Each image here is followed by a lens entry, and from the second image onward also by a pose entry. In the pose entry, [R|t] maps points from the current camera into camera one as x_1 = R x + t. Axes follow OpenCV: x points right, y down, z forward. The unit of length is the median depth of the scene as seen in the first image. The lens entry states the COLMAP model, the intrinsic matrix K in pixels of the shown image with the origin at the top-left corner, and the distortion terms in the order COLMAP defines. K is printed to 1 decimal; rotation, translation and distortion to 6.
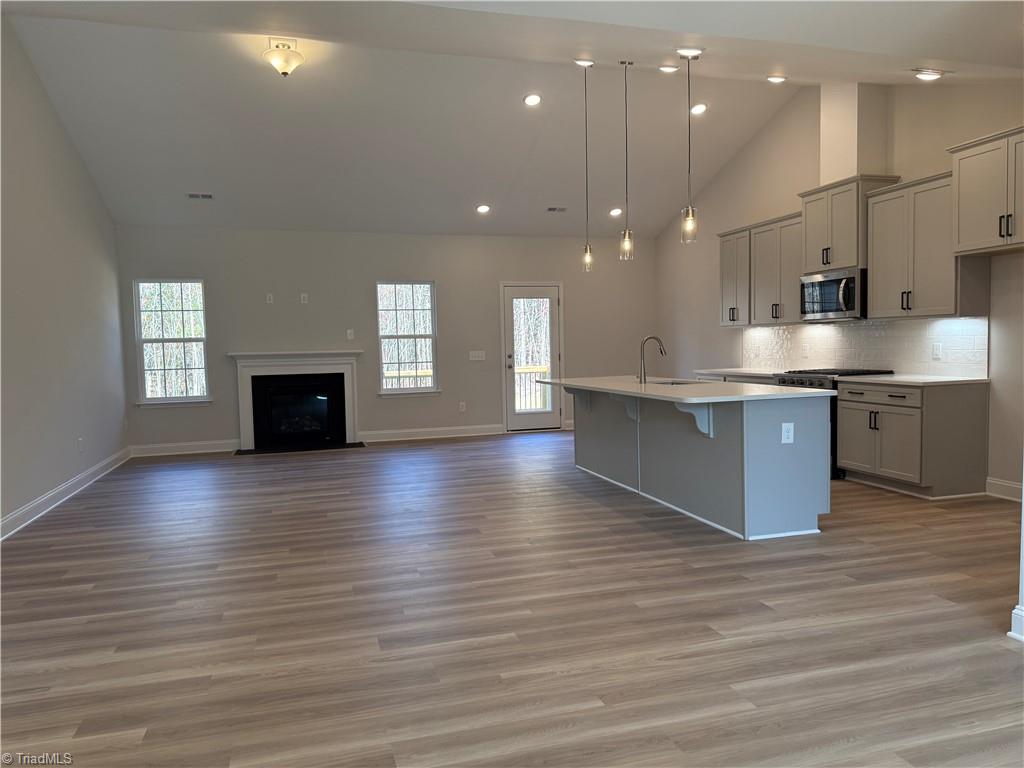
lens RADIAL K [[725.5, 0, 519.2], [0, 725.5, 389.4], [0, 0, 1]] dist [0.048320, -0.064219]
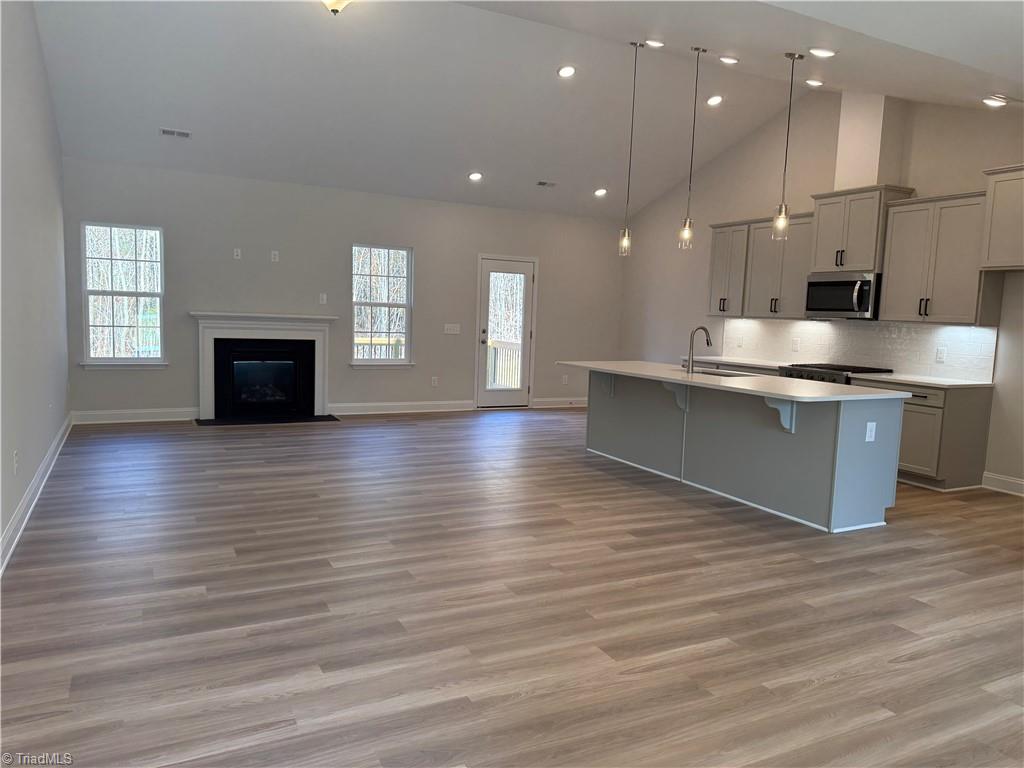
lens RADIAL K [[725.5, 0, 513.9], [0, 725.5, 386.9], [0, 0, 1]] dist [0.048320, -0.064219]
pose [[0.979840, 0.039990, 0.195741, -0.253326], [-0.048089, 0.998165, 0.036794, -0.013597], [-0.193910, -0.045466, 0.979965, 0.052421]]
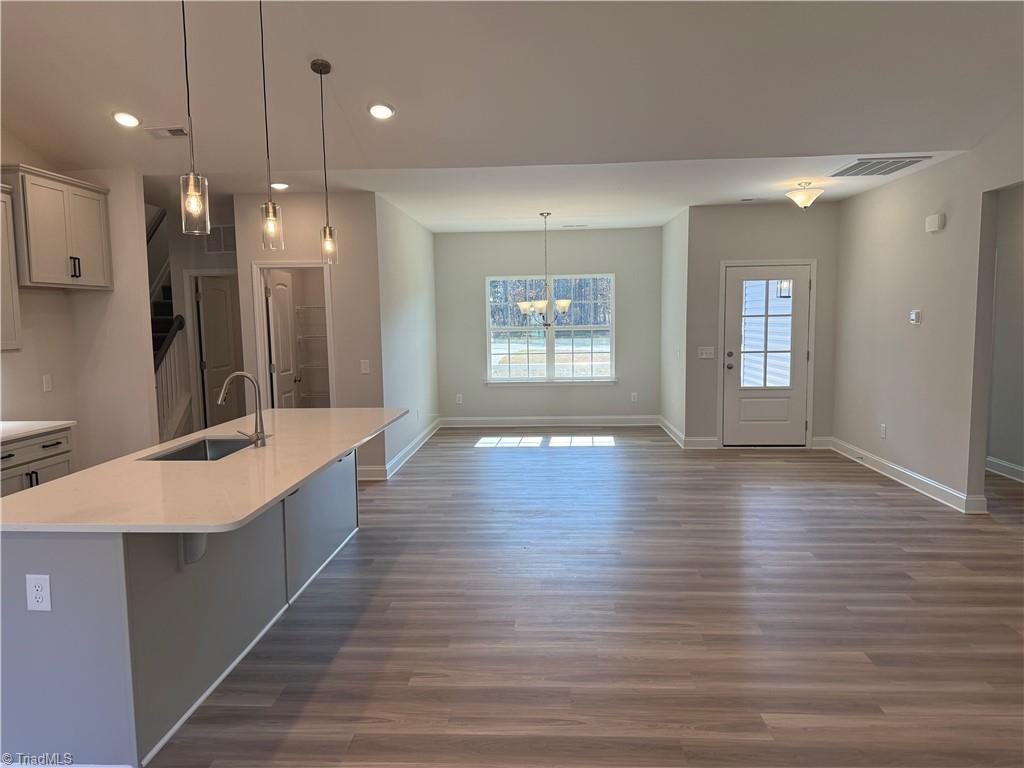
lens RADIAL K [[725.5, 0, 504.3], [0, 725.5, 383.5], [0, 0, 1]] dist [0.048320, -0.064219]
pose [[-0.939136, 0.008946, 0.343429, -0.239600], [0.063356, 0.987025, 0.147541, -0.138285], [-0.337653, 0.160319, -0.927517, 1.447729]]
